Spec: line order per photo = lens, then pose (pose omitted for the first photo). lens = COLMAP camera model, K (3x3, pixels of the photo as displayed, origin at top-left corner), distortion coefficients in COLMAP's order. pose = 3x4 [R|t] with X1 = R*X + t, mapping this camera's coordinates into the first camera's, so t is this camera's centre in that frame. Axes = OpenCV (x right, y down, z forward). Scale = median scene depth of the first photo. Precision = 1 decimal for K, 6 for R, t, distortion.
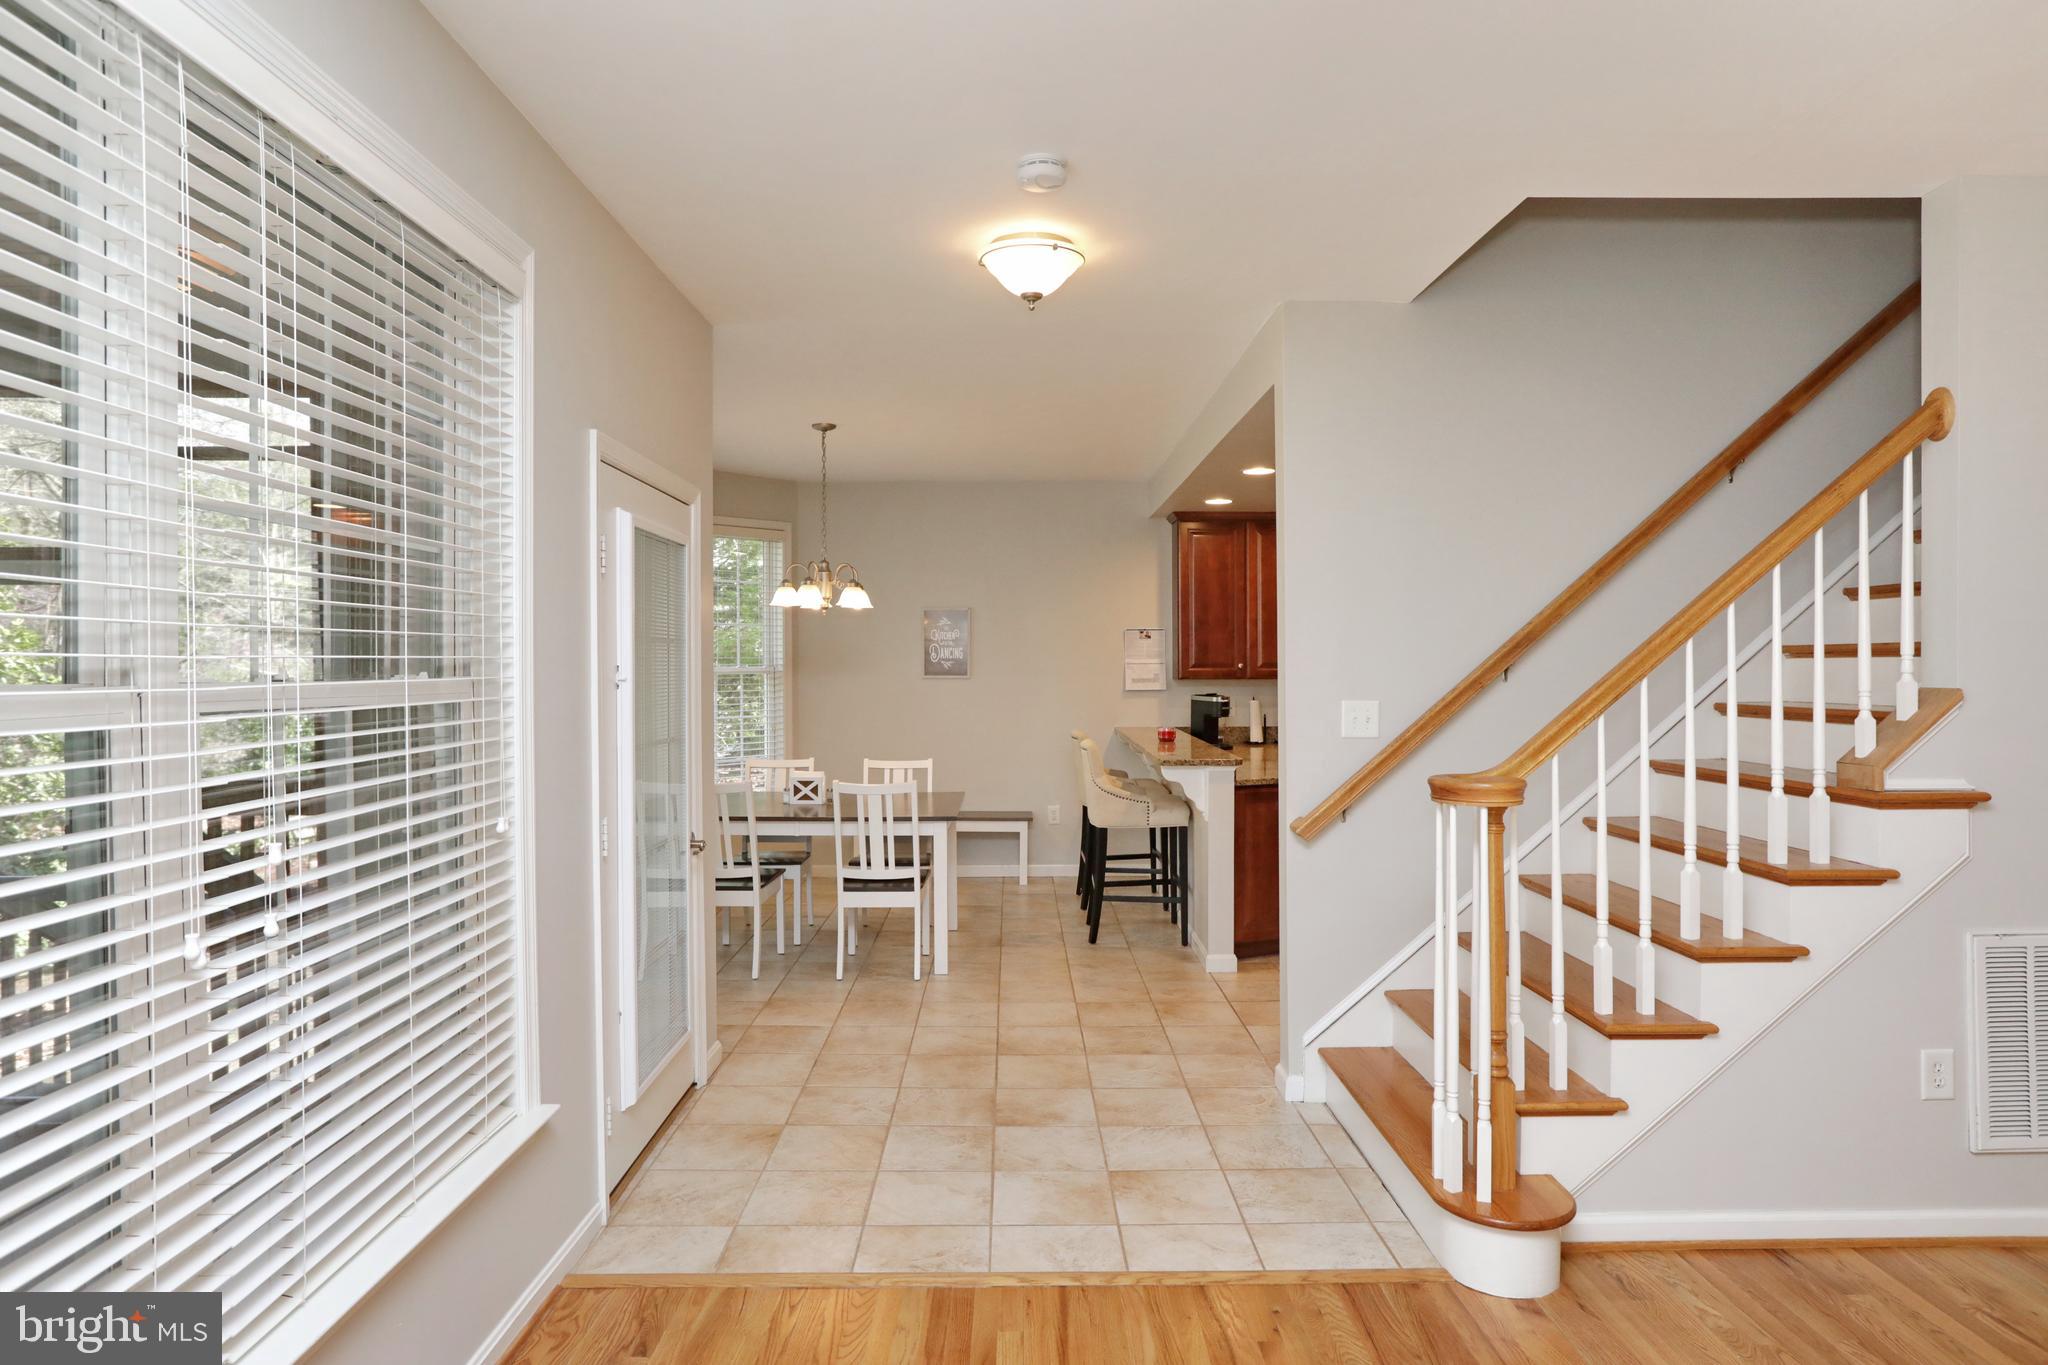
lens RADIAL K [[1163.1, 0, 1024.0], [0, 1163.1, 682.5], [0, 0, 1]] dist [-0.081823, -0.000214]
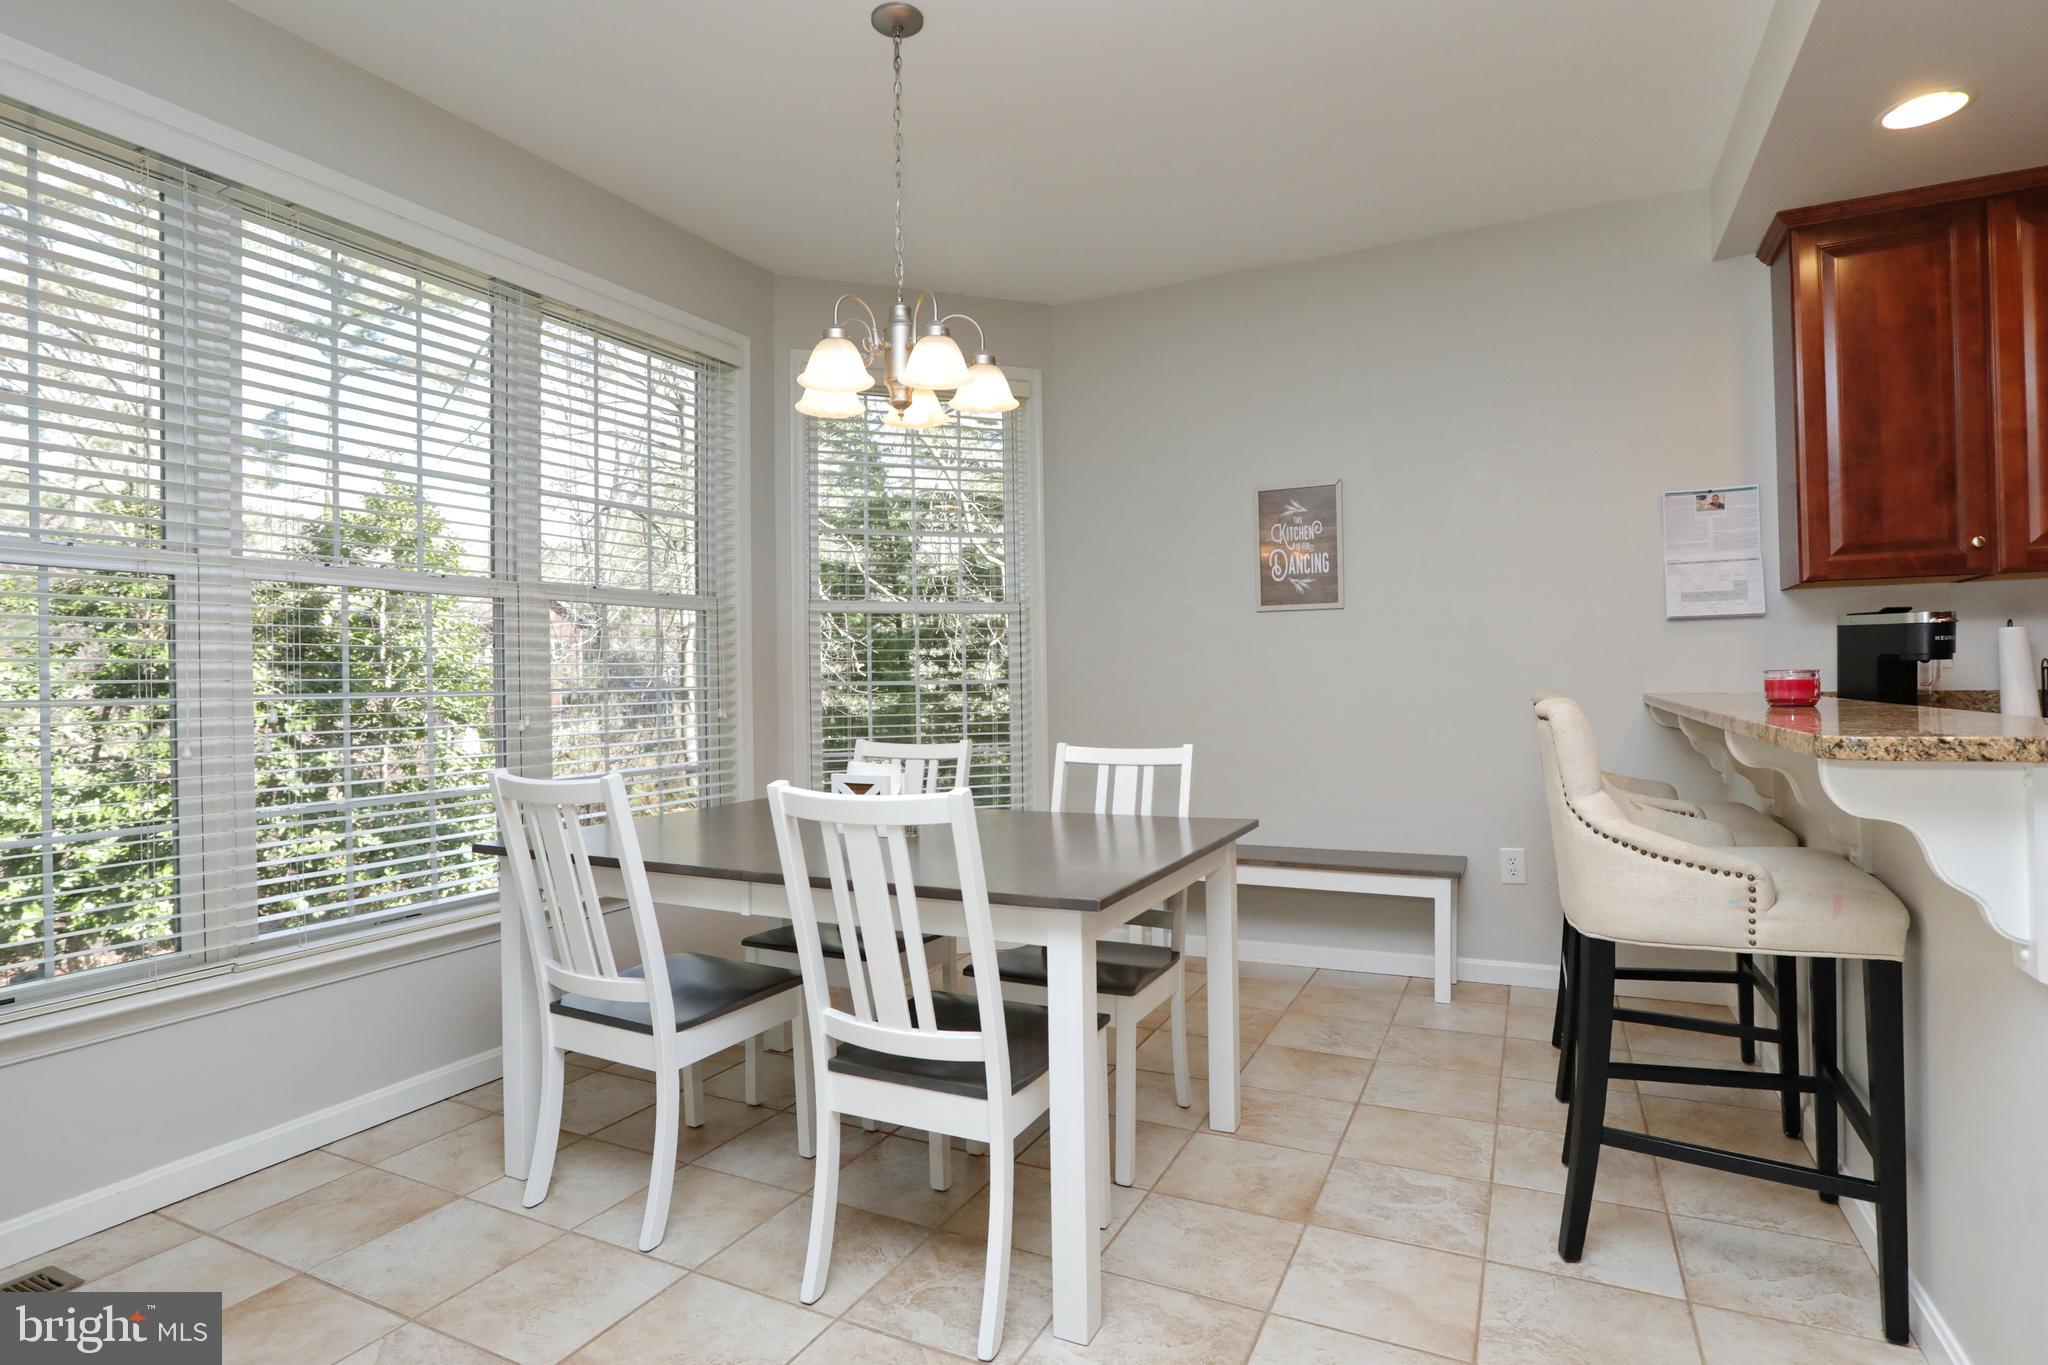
lens RADIAL K [[1061.3, 0, 1024.0], [0, 1061.3, 682.5], [0, 0, 1]] dist [-0.012330, -0.000354]
pose [[0.893767, -0.015182, -0.448274, 0.050133], [0.010904, 0.999867, -0.012122, 0.041609], [0.448399, 0.005946, 0.893814, 0.544144]]
